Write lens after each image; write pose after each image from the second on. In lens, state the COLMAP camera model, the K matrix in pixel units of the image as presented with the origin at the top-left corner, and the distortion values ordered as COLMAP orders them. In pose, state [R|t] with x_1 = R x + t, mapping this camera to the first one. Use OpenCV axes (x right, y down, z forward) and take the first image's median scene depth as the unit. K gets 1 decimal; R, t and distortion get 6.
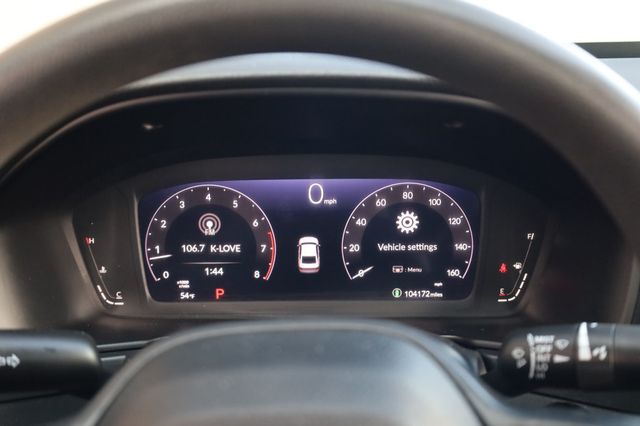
lens RADIAL K [[787.0, 0, 320.0], [0, 787.0, 213.0], [0, 0, 1]] dist [-0.014989, -0.017080]
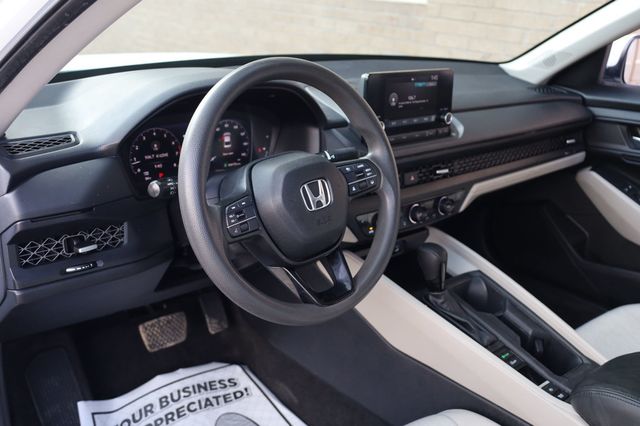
lens RADIAL K [[643.2, 0, 320.5], [0, 643.2, 199.4], [0, 0, 1]] dist [0.072428, 0.001931]
pose [[0.733636, -0.164274, 0.659388, -1.068350], [0.124332, 0.986410, 0.107413, 0.026682], [-0.668072, 0.003181, 0.744090, -0.743848]]
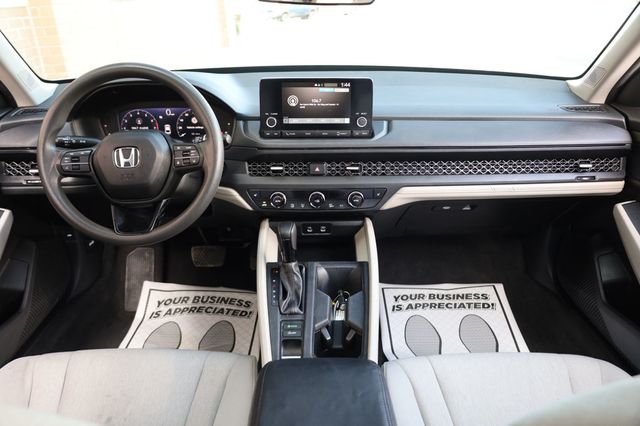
lens RADIAL K [[536.3, 0, 320.0], [0, 536.3, 213.0], [0, 0, 1]] dist [0.005381, 0.003432]
pose [[0.999260, -0.009127, 0.037369, 0.587944], [0.005576, 0.995553, 0.094042, 0.205696], [-0.038062, -0.093764, 0.994867, -1.502123]]
